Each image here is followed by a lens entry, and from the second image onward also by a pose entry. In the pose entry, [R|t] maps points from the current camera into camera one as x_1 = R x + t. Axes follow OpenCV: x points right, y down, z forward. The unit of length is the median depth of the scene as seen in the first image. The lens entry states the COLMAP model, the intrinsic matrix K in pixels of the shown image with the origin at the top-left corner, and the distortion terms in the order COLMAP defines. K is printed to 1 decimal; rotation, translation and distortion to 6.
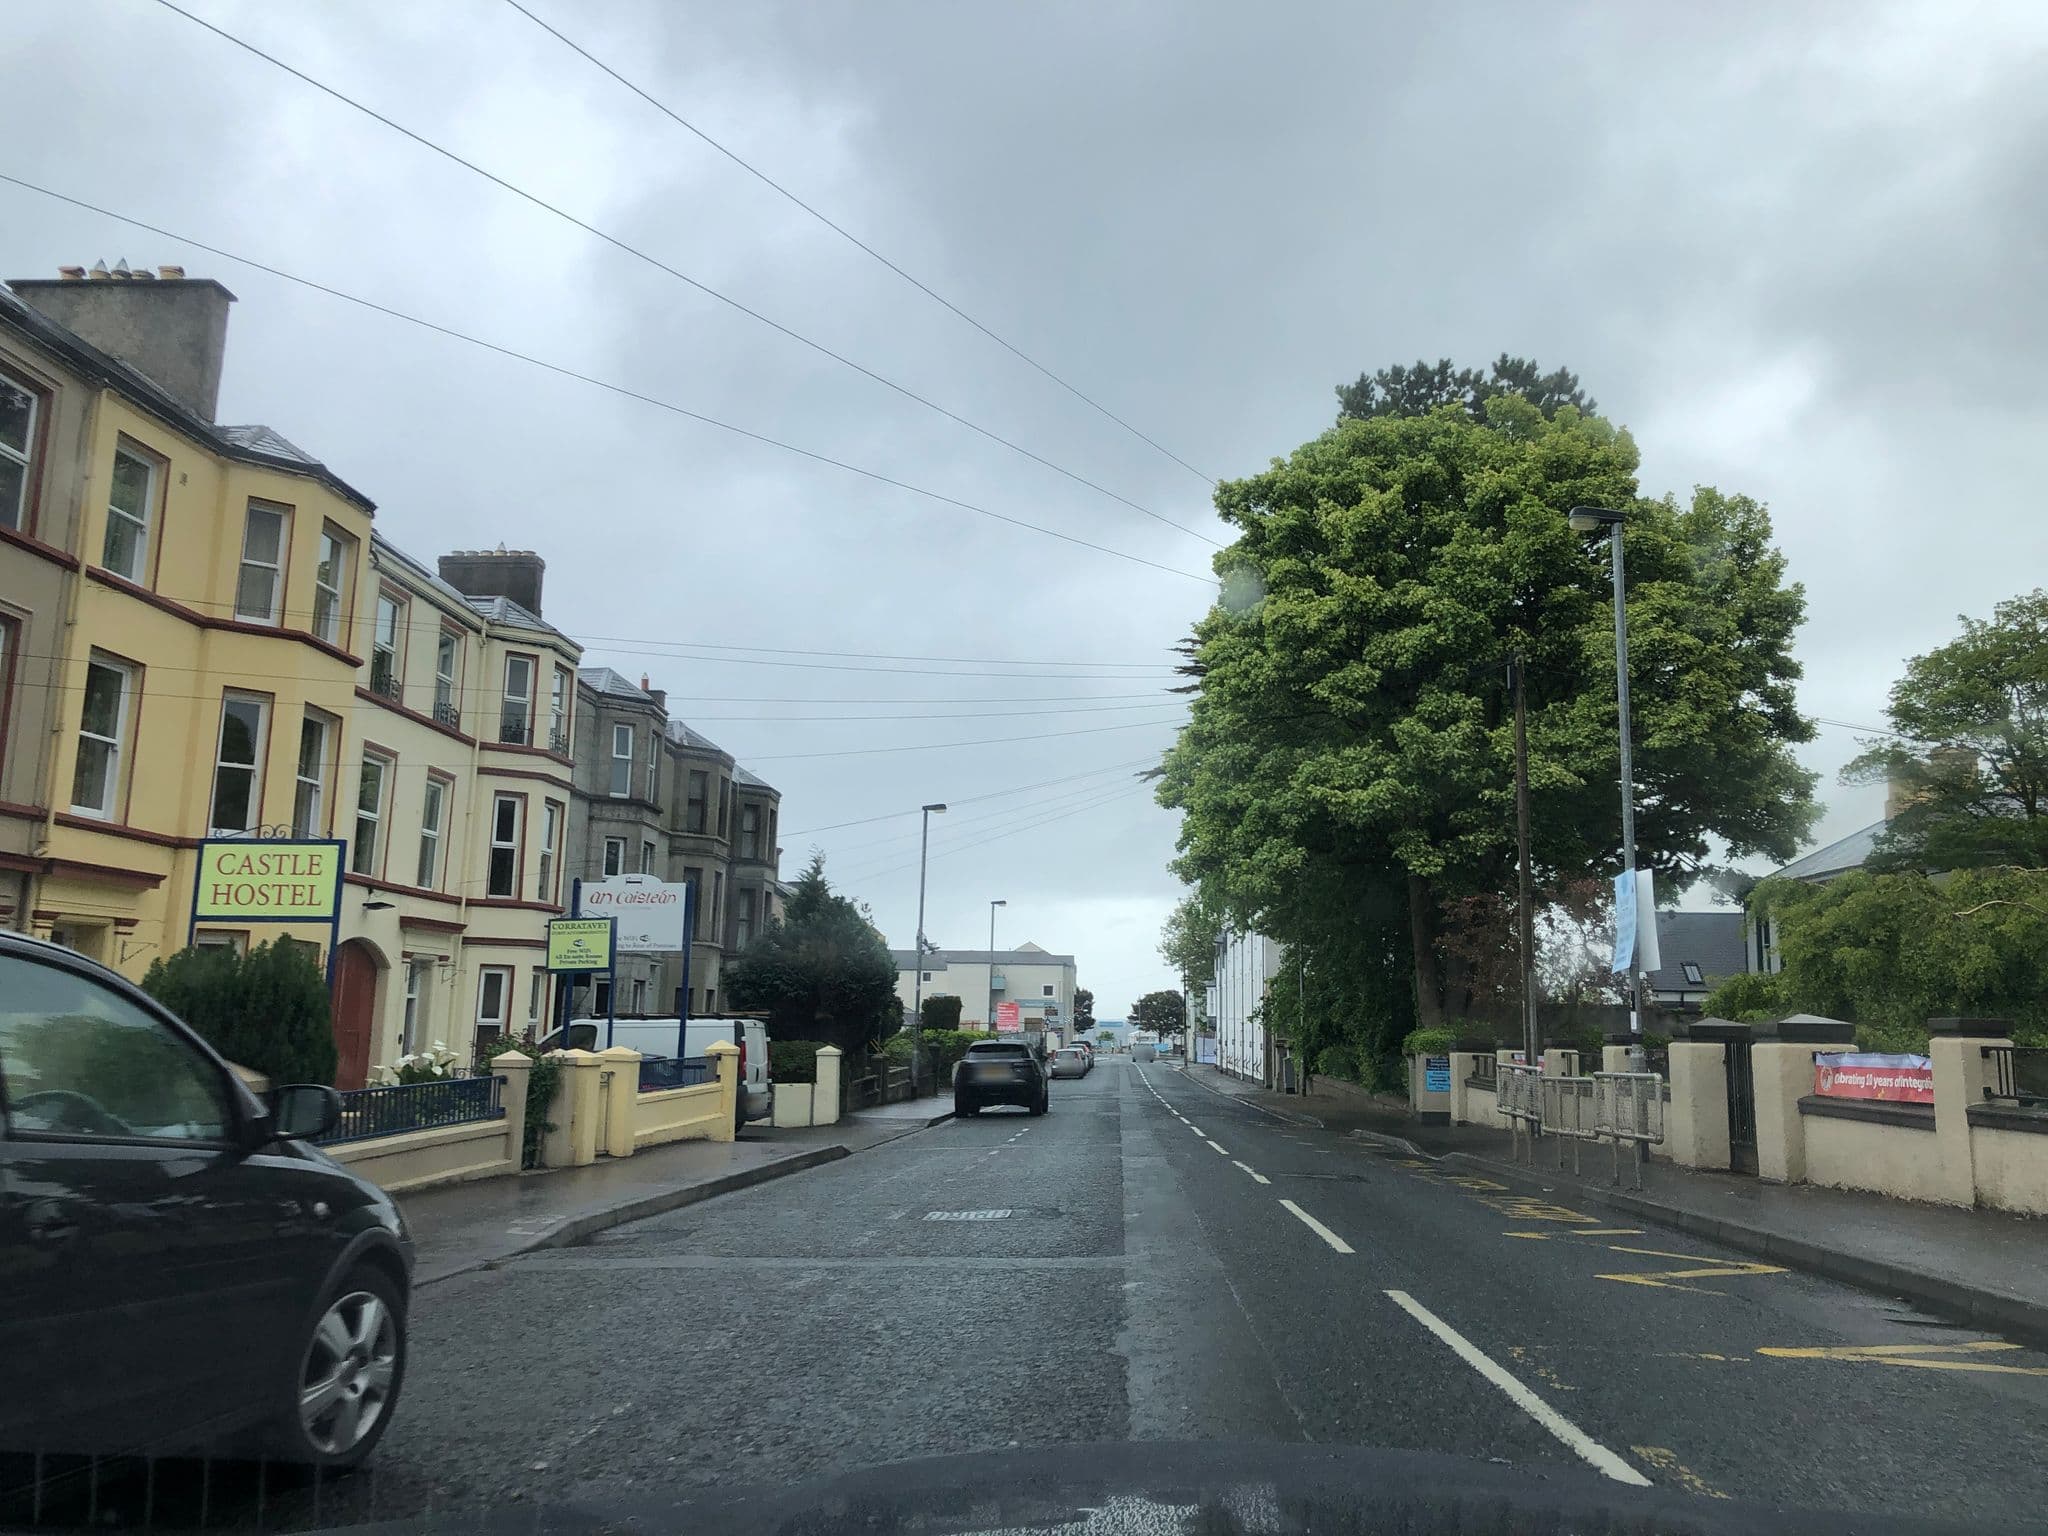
lens RADIAL K [[1510.4, 0, 1043.1], [0, 1510.4, 763.5], [0, 0, 1]] dist [0.051491, -0.001543]
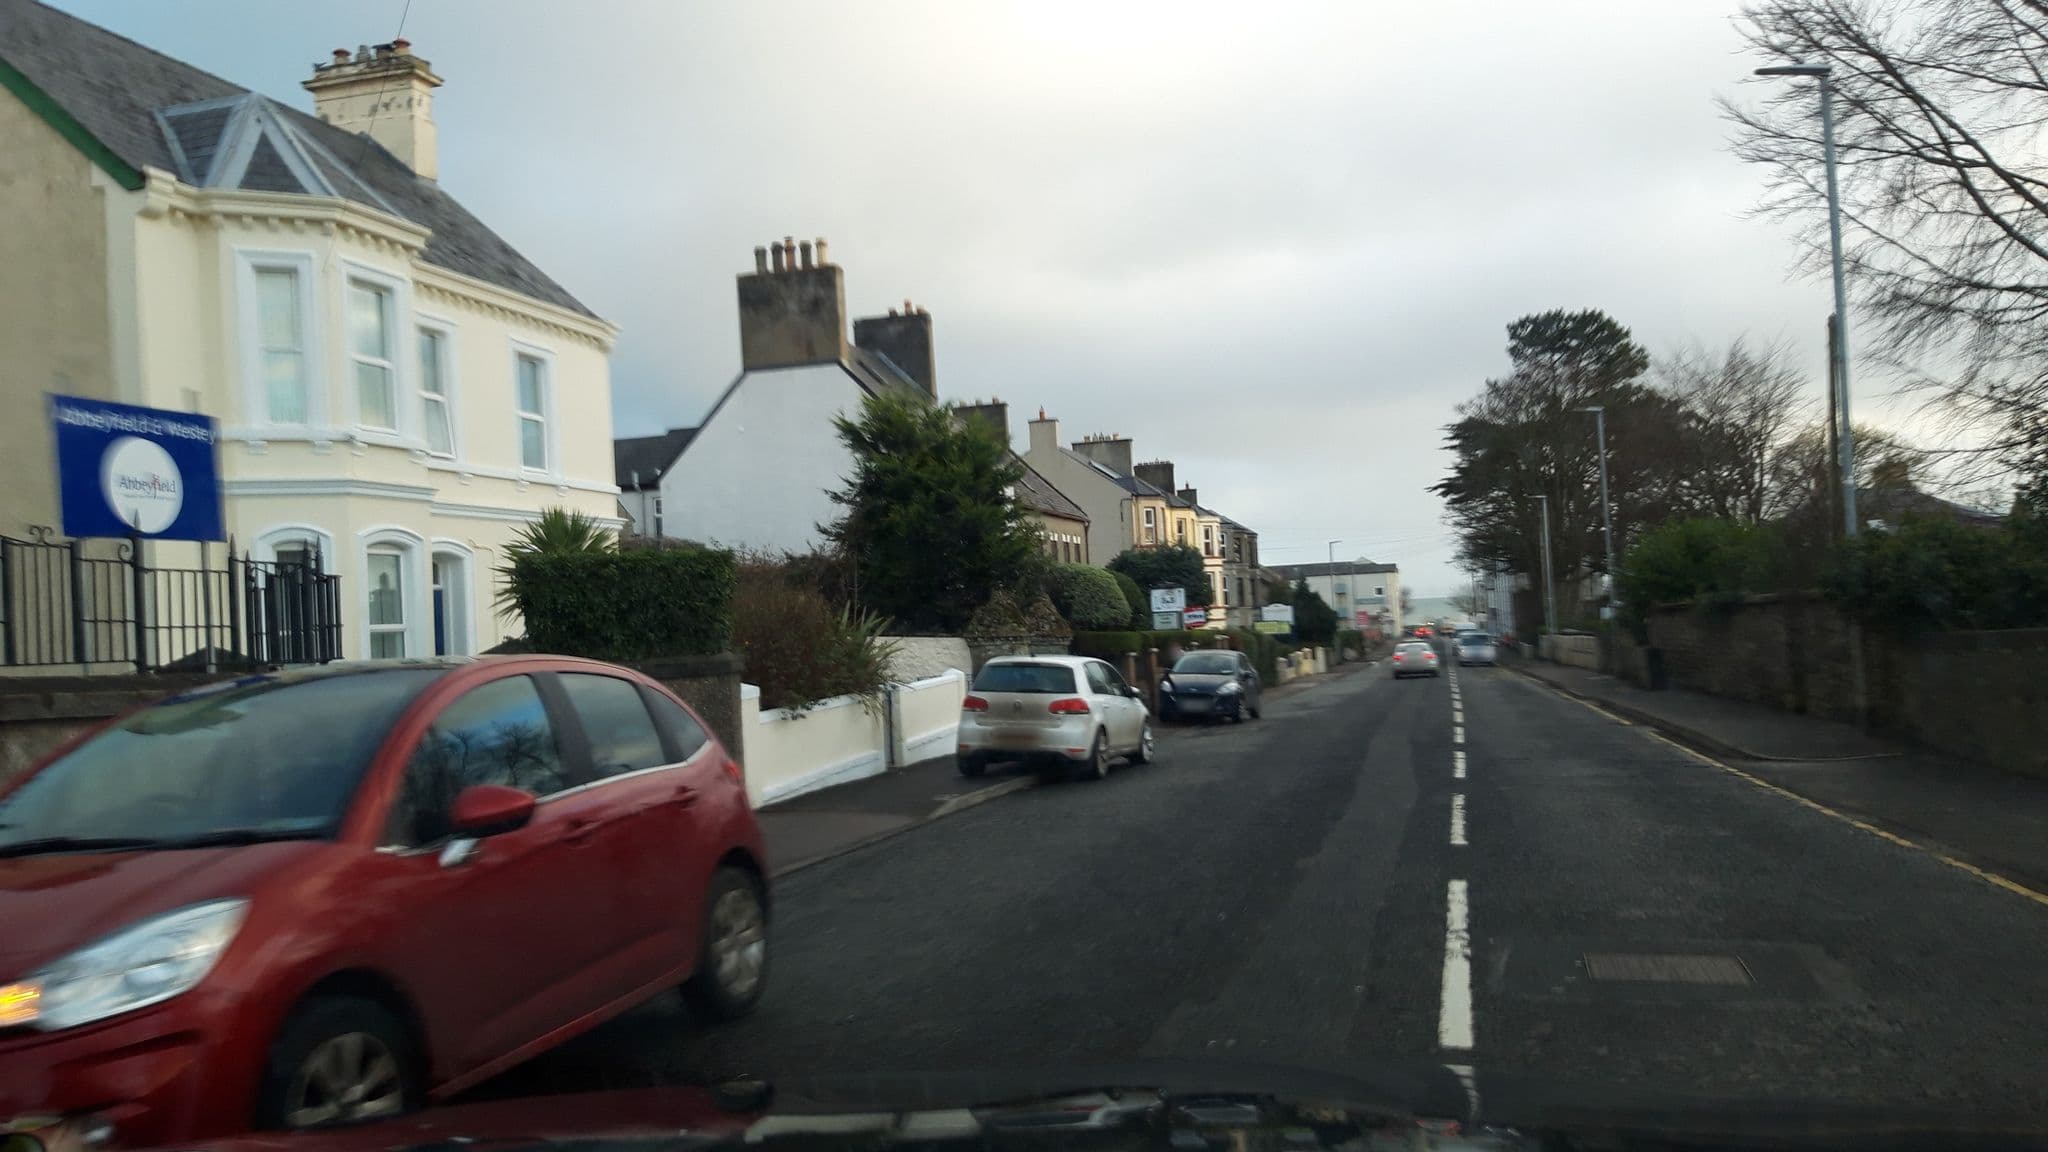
lens RADIAL K [[1462.5, 0, 1023.7], [0, 1462.5, 557.6], [0, 0, 1]] dist [-0.017780, -0.013094]
pose [[0.971241, -0.072568, -0.226771, -0.031683], [0.101829, 0.987524, 0.120110, -0.314797], [0.215225, -0.139748, 0.966514, -1.512427]]
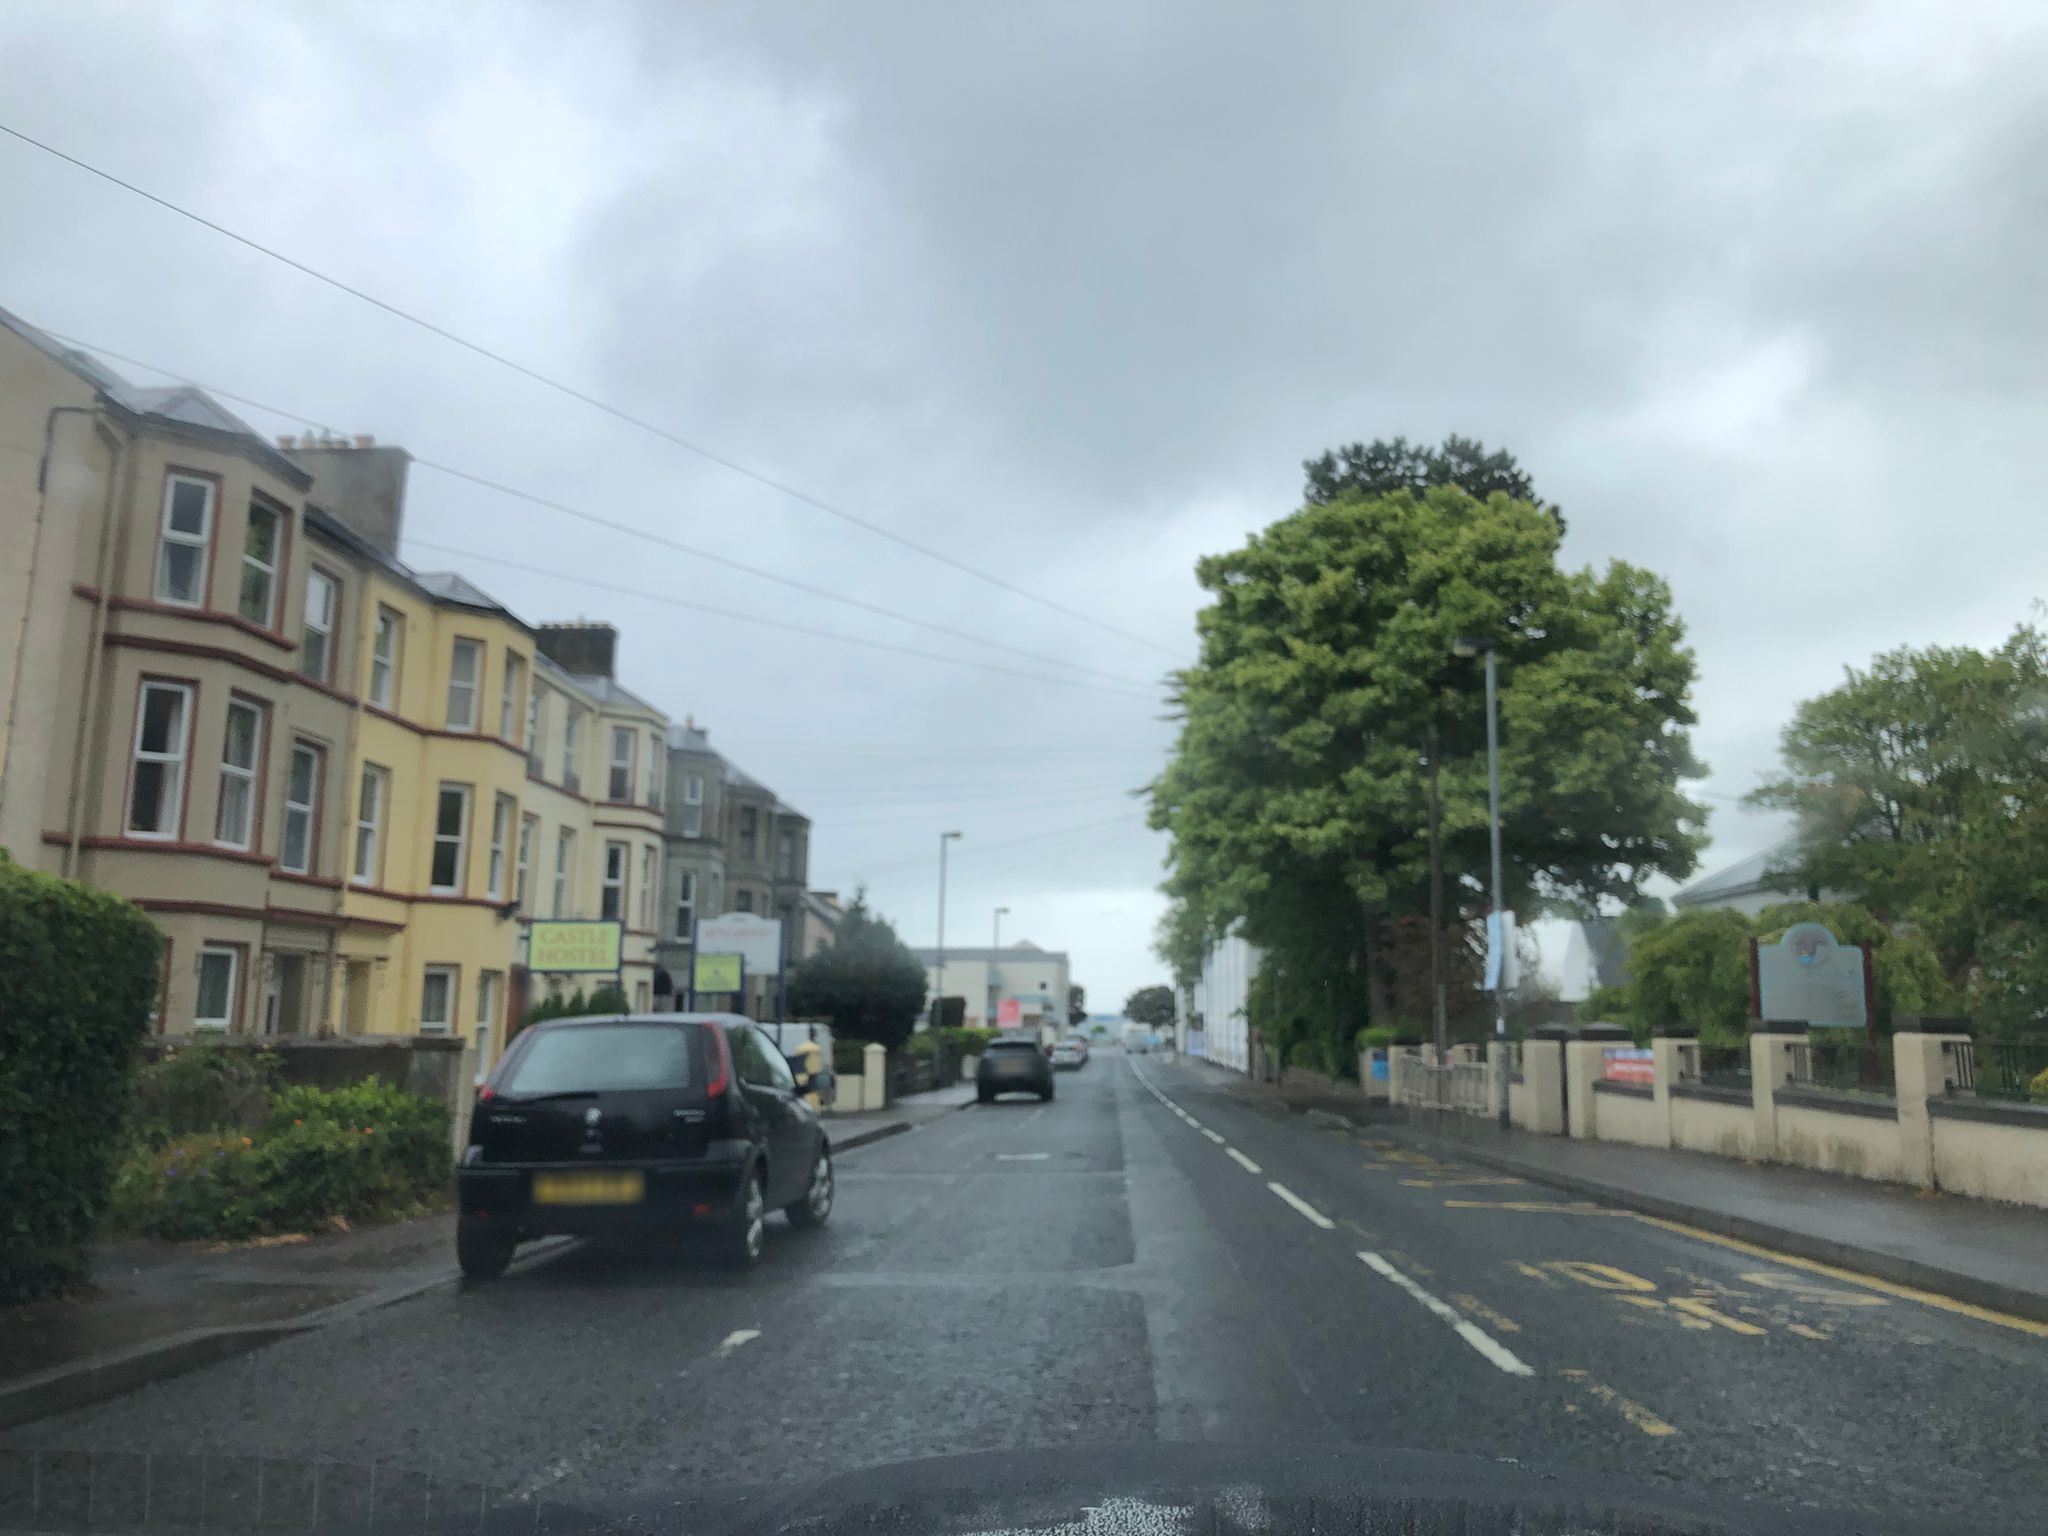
lens RADIAL K [[1531.4, 0, 1038.5], [0, 1531.4, 801.7], [0, 0, 1]] dist [0.069283, -0.016888]
pose [[0.999974, -0.006284, 0.003578, -0.012760], [0.006168, 0.999482, 0.031592, -0.039955], [-0.003774, -0.031569, 0.999494, -0.192062]]
